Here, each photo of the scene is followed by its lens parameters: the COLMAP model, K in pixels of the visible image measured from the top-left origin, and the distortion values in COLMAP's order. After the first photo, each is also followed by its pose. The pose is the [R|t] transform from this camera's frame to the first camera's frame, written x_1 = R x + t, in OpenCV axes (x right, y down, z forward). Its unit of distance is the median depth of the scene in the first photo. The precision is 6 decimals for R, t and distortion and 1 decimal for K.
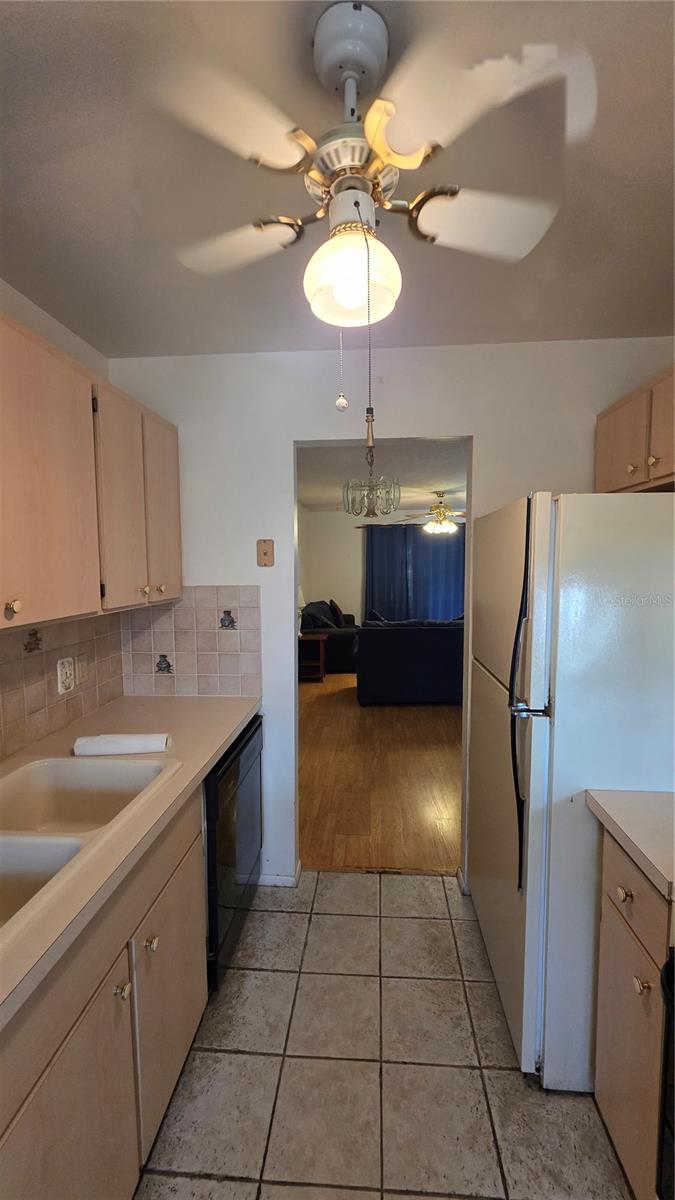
lens RADIAL K [[480.9, 0, 342.0], [0, 480.9, 600.9], [0, 0, 1]] dist [-0.000345, 0.000298]
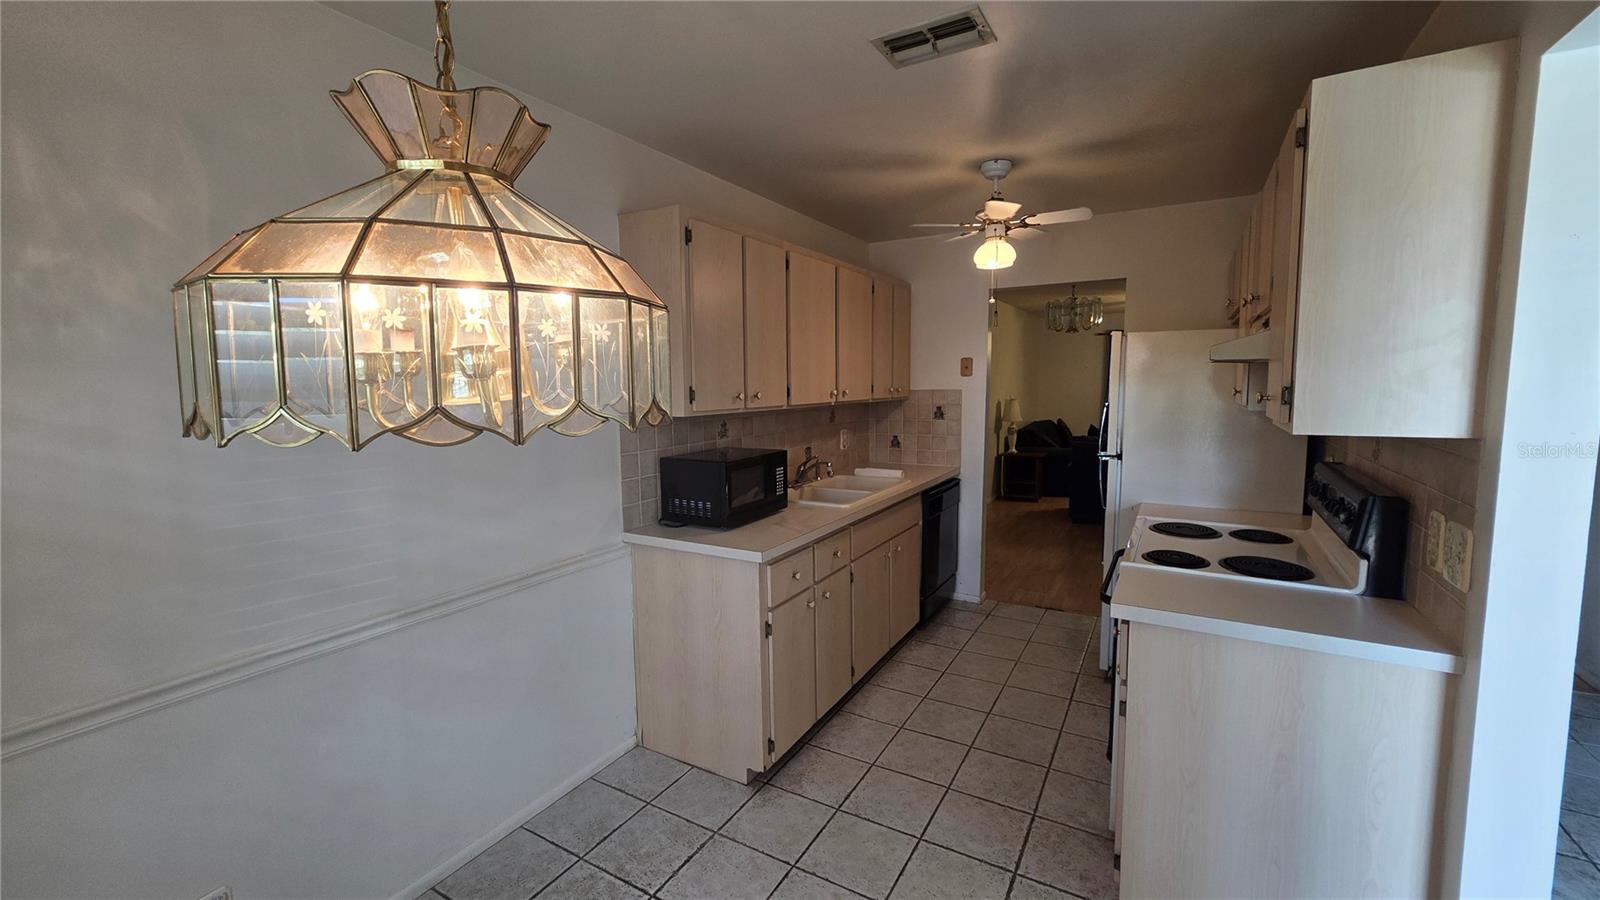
lens RADIAL K [[641.2, 0, 797.7], [0, 641.2, 442.2], [0, 0, 1]] dist [-0.000345, 0.000298]
pose [[0.898595, 0.040469, -0.436910, 0.232939], [-0.031652, 0.999122, 0.027445, 0.088870], [0.437637, -0.010833, 0.899087, -0.946159]]
